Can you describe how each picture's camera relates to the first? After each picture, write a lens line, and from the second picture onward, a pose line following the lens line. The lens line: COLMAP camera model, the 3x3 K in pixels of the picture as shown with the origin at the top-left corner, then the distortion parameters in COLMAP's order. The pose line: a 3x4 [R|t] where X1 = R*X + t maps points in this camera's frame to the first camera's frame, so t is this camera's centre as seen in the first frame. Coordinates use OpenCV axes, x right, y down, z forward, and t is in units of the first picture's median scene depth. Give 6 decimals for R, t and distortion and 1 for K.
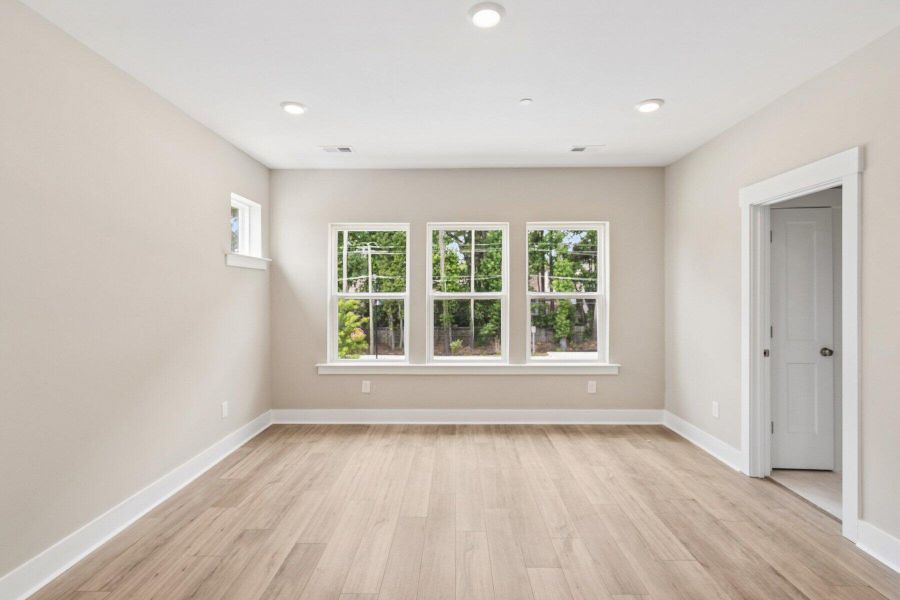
lens RADIAL K [[426.2, 0, 450.6], [0, 426.2, 291.8], [0, 0, 1]] dist [0.000806, 0.000451]
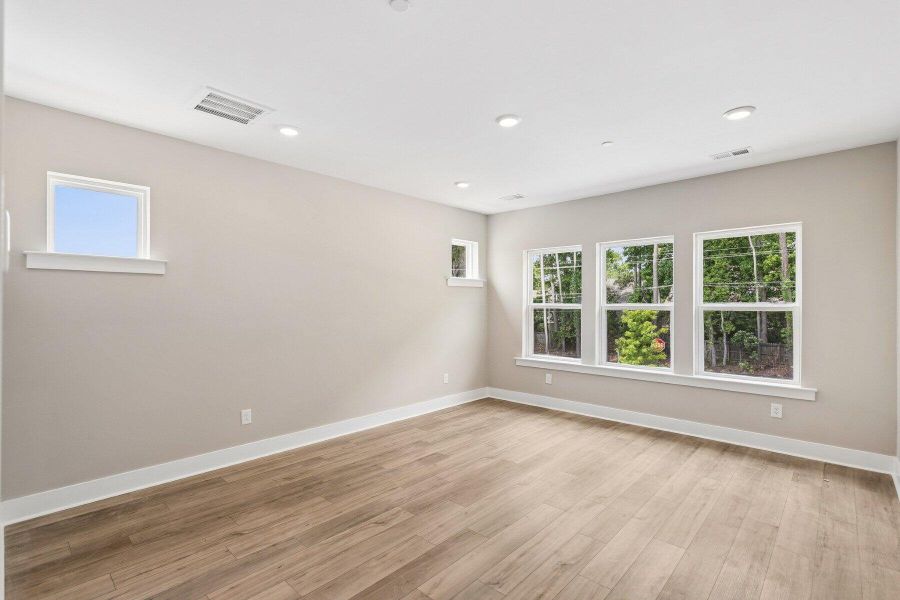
lens RADIAL K [[415.7, 0, 450.0], [0, 415.7, 300.0], [0, 0, 1]] dist [0.001062, 0.000163]
pose [[0.742824, -0.002386, -0.669482, 0.424736], [0.001476, 0.999997, -0.001925, -0.006658], [0.669485, 0.000442, 0.742825, -0.103746]]
